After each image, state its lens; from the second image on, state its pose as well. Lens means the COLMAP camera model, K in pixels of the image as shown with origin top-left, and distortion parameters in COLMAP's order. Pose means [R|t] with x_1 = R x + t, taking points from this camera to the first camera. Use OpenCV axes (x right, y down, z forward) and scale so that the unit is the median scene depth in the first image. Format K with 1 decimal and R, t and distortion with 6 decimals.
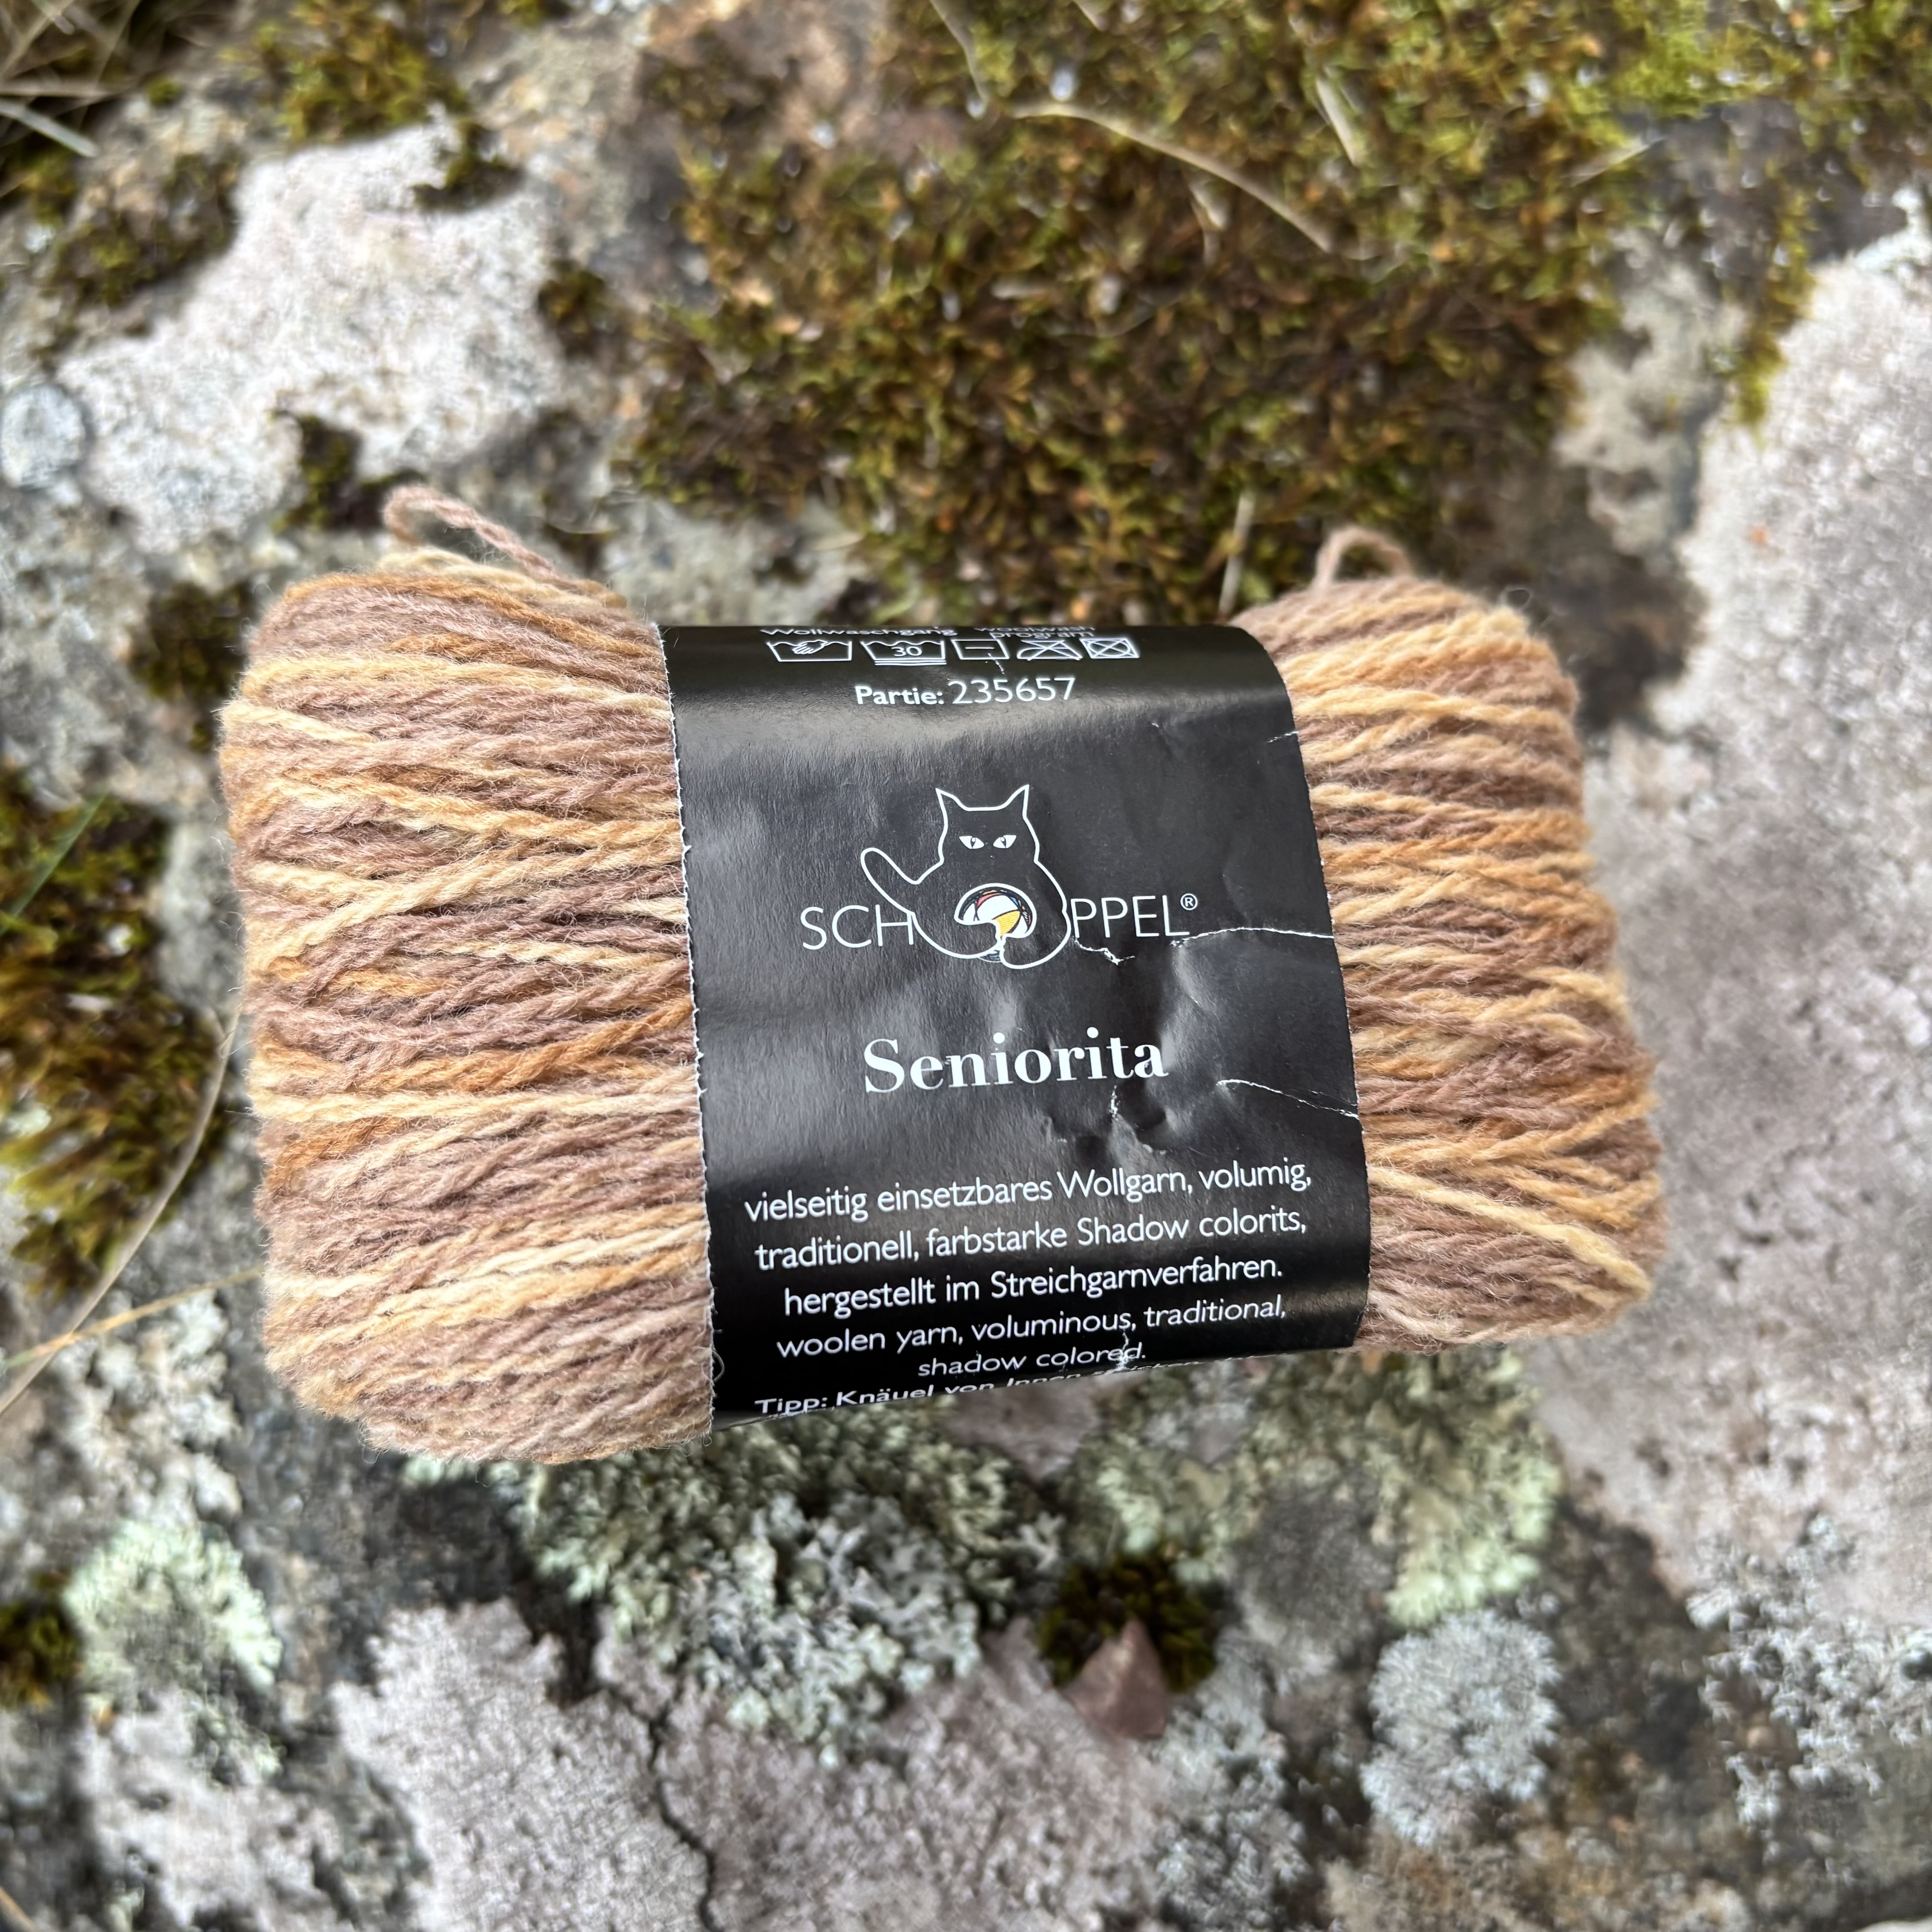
lens RADIAL K [[2169.7, 0, 977.9], [0, 2169.7, 962.0], [0, 0, 1]] dist [-0.041785, 0.000000]
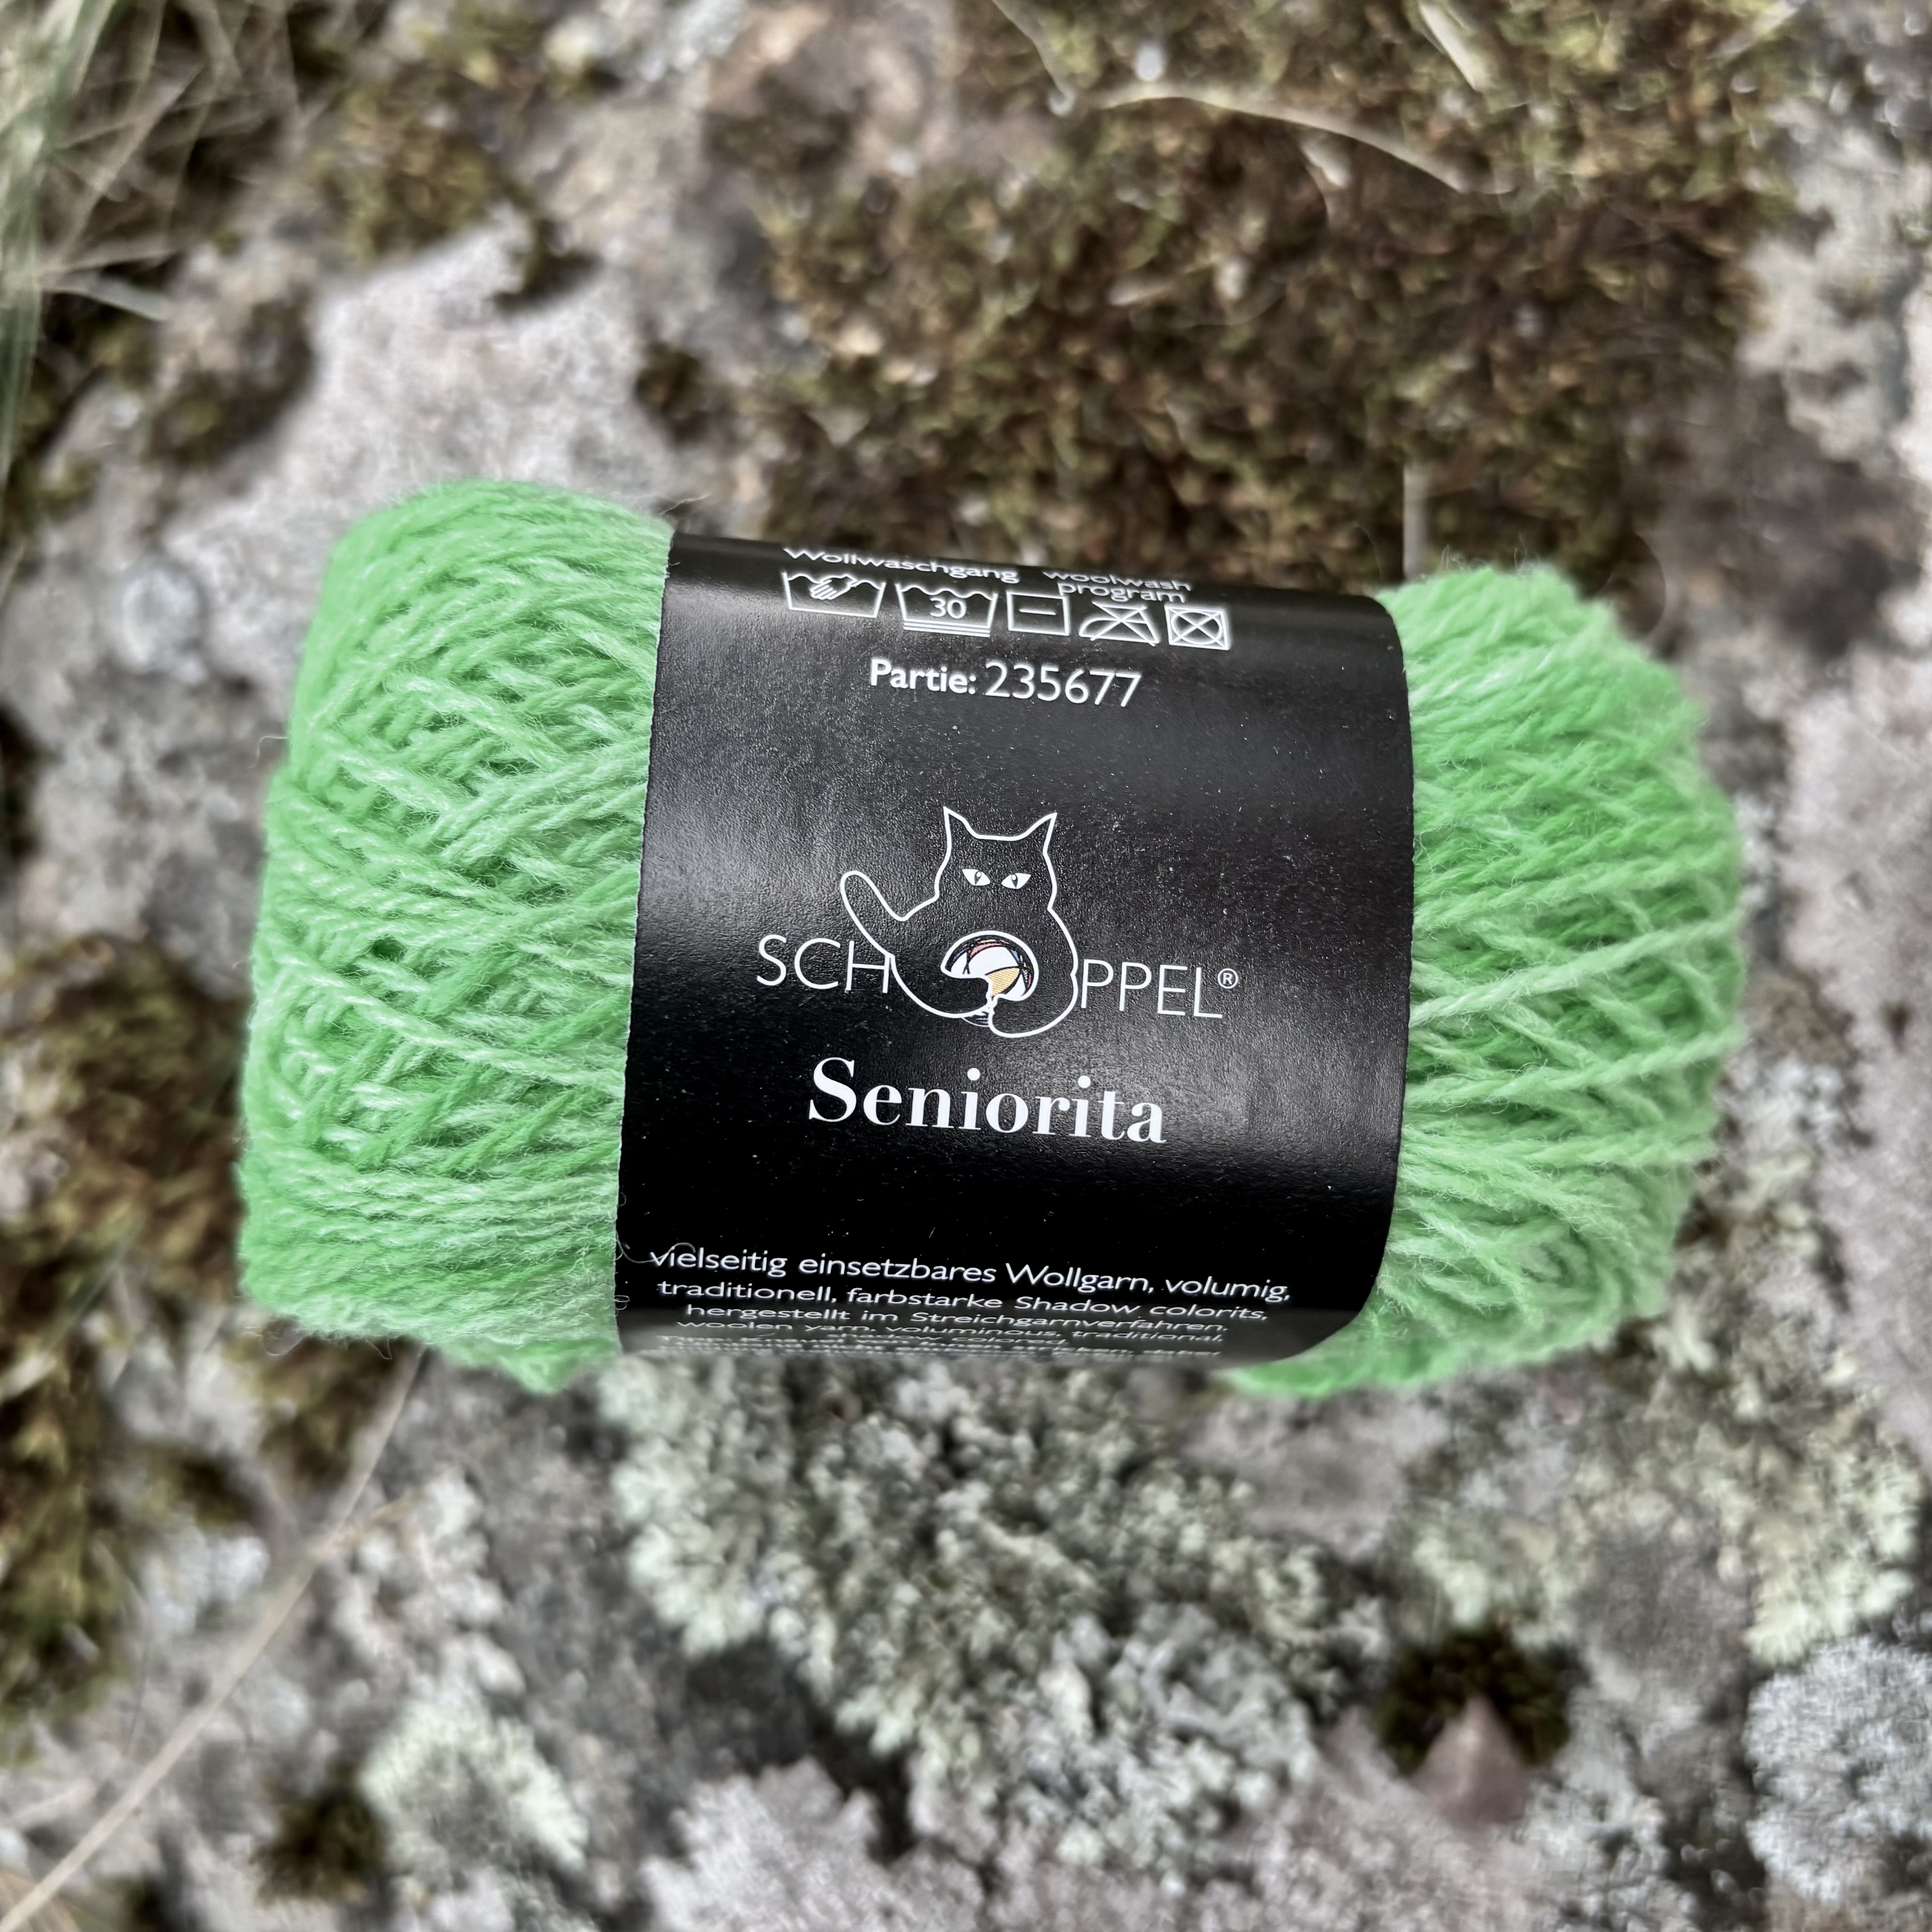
lens RADIAL K [[2169.7, 0, 955.2], [0, 2169.7, 962.0], [0, 0, 1]] dist [-0.041785, 0.000000]
pose [[0.984494, -0.147898, -0.094331, -0.013096], [0.149058, 0.988814, 0.005334, -0.042648], [0.092487, -0.019312, 0.995527, 0.063003]]
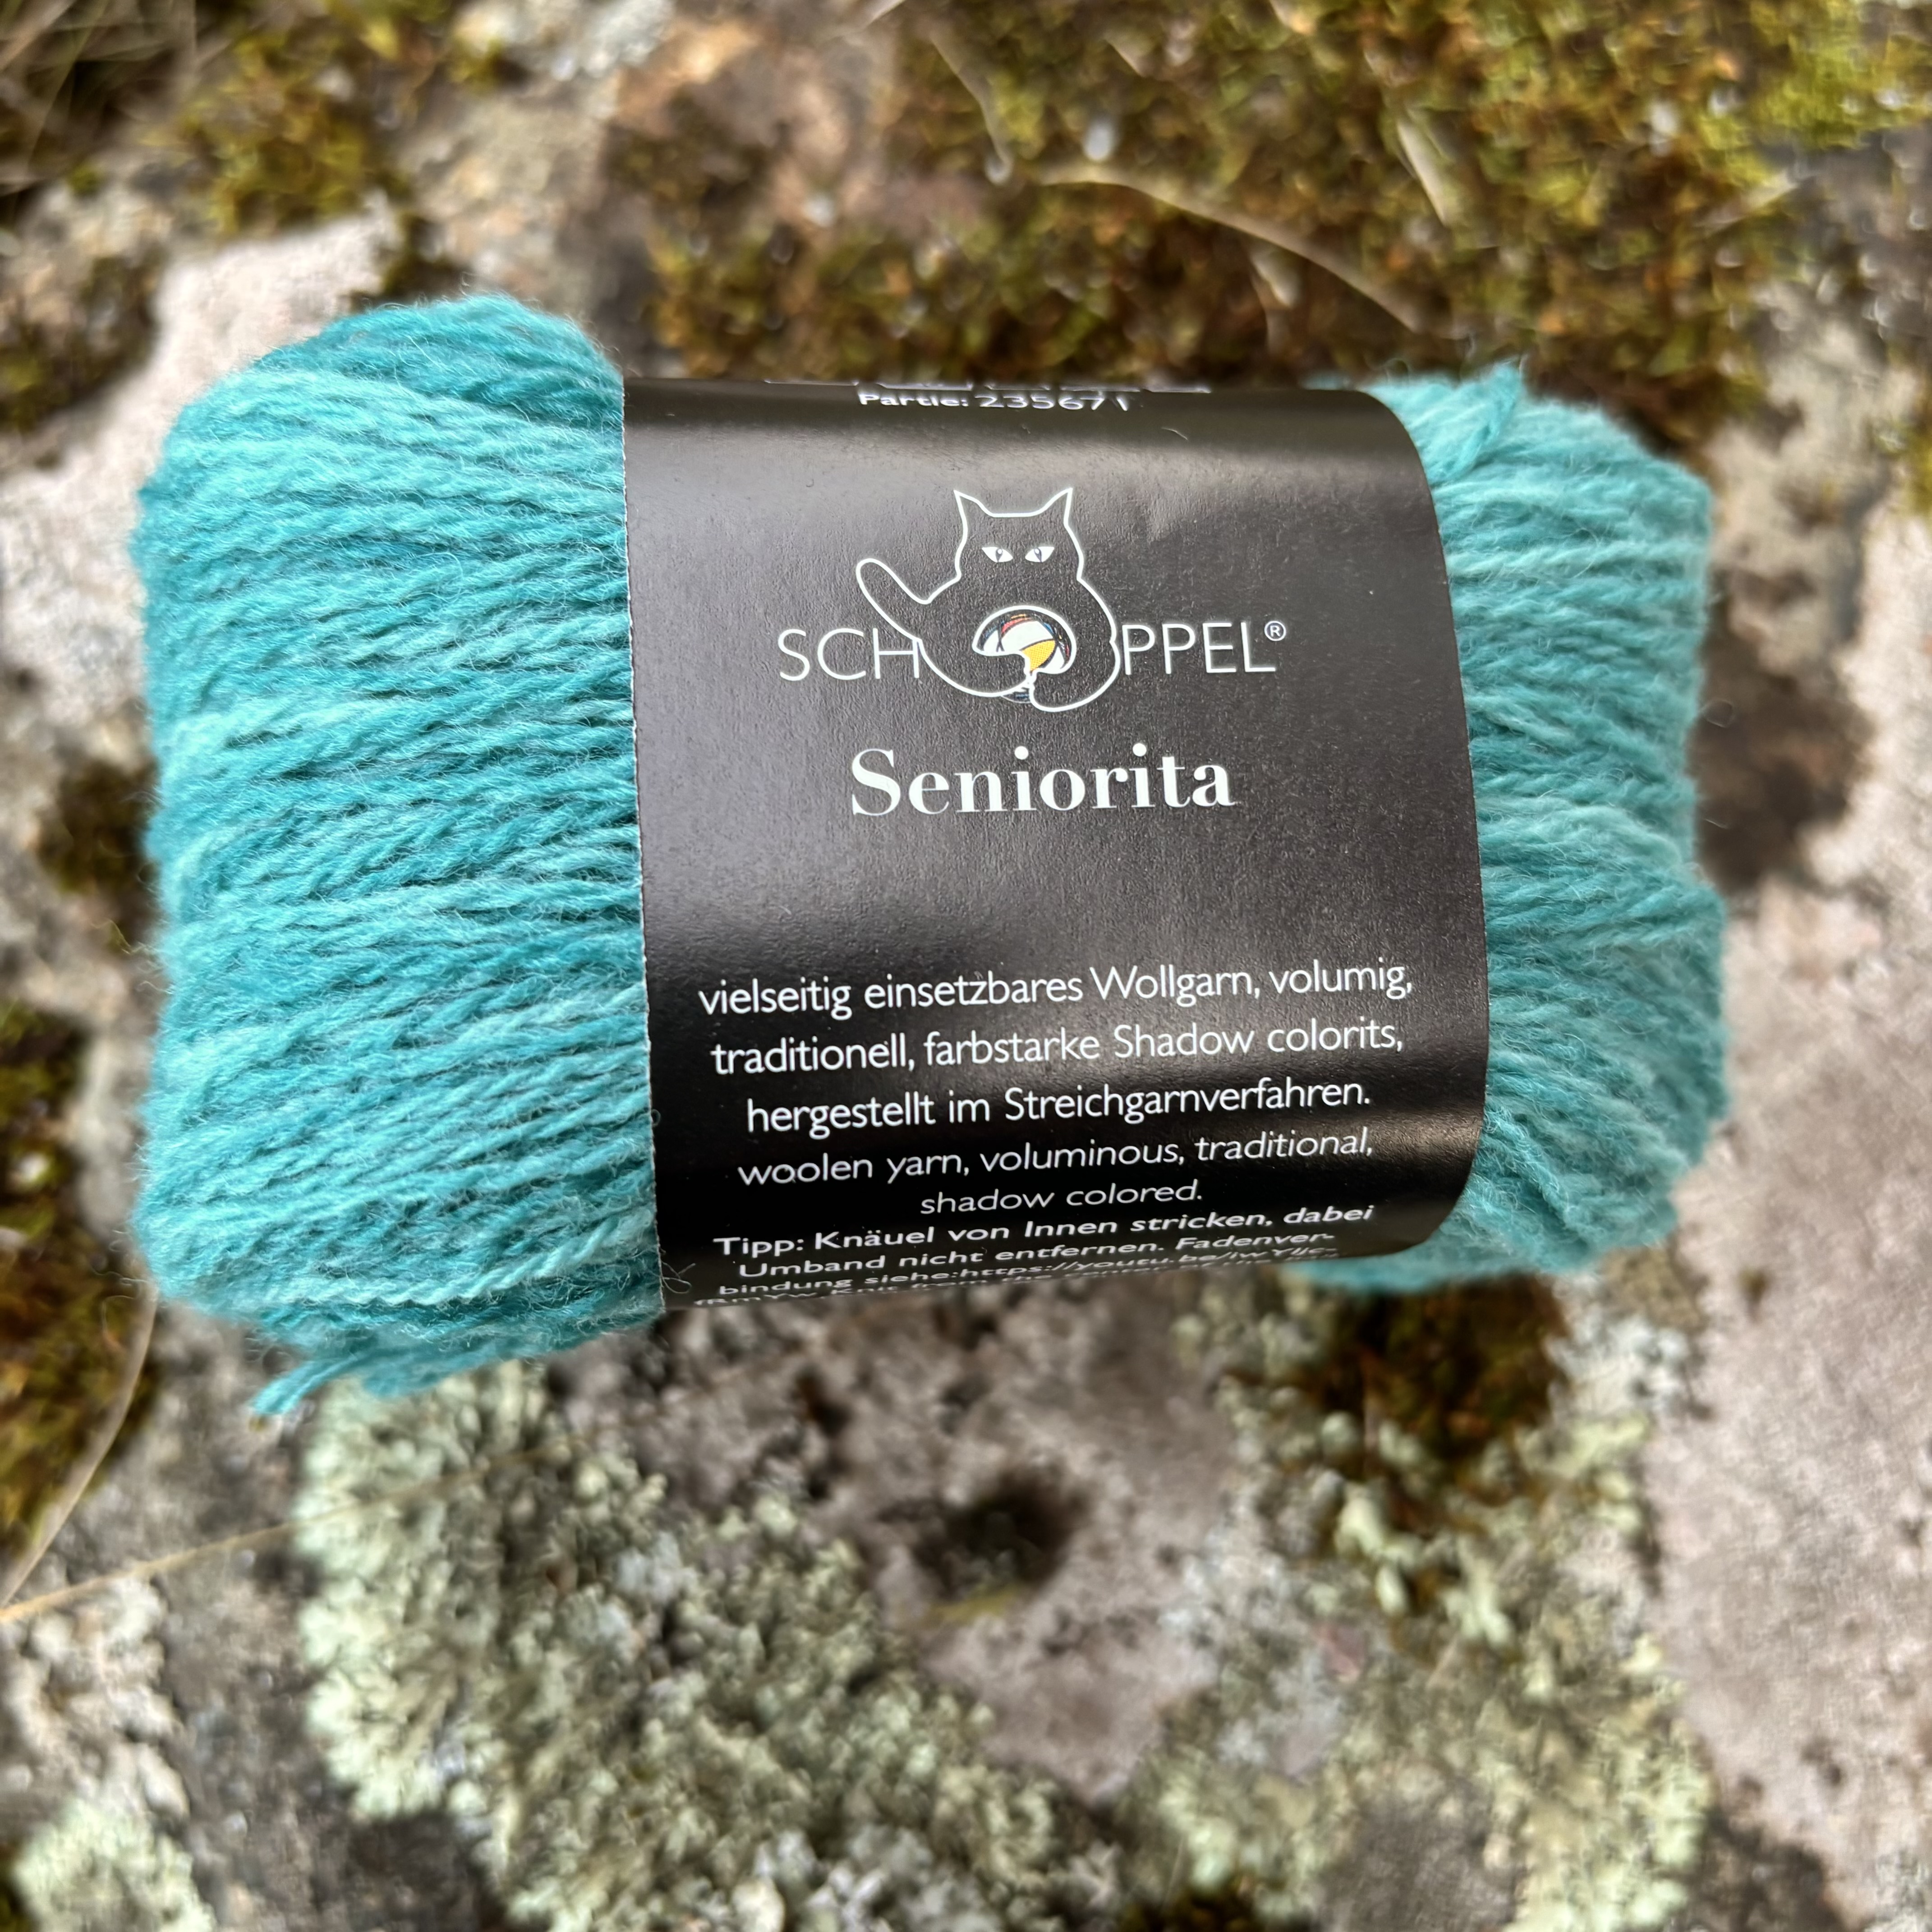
lens RADIAL K [[2169.7, 0, 950.7], [0, 2169.7, 973.3], [0, 0, 1]] dist [-0.041785, 0.000000]
pose [[0.998207, -0.016208, -0.057618, 0.025824], [0.017224, 0.999704, 0.017170, -0.098038], [0.057323, -0.018132, 0.998191, 0.146093]]
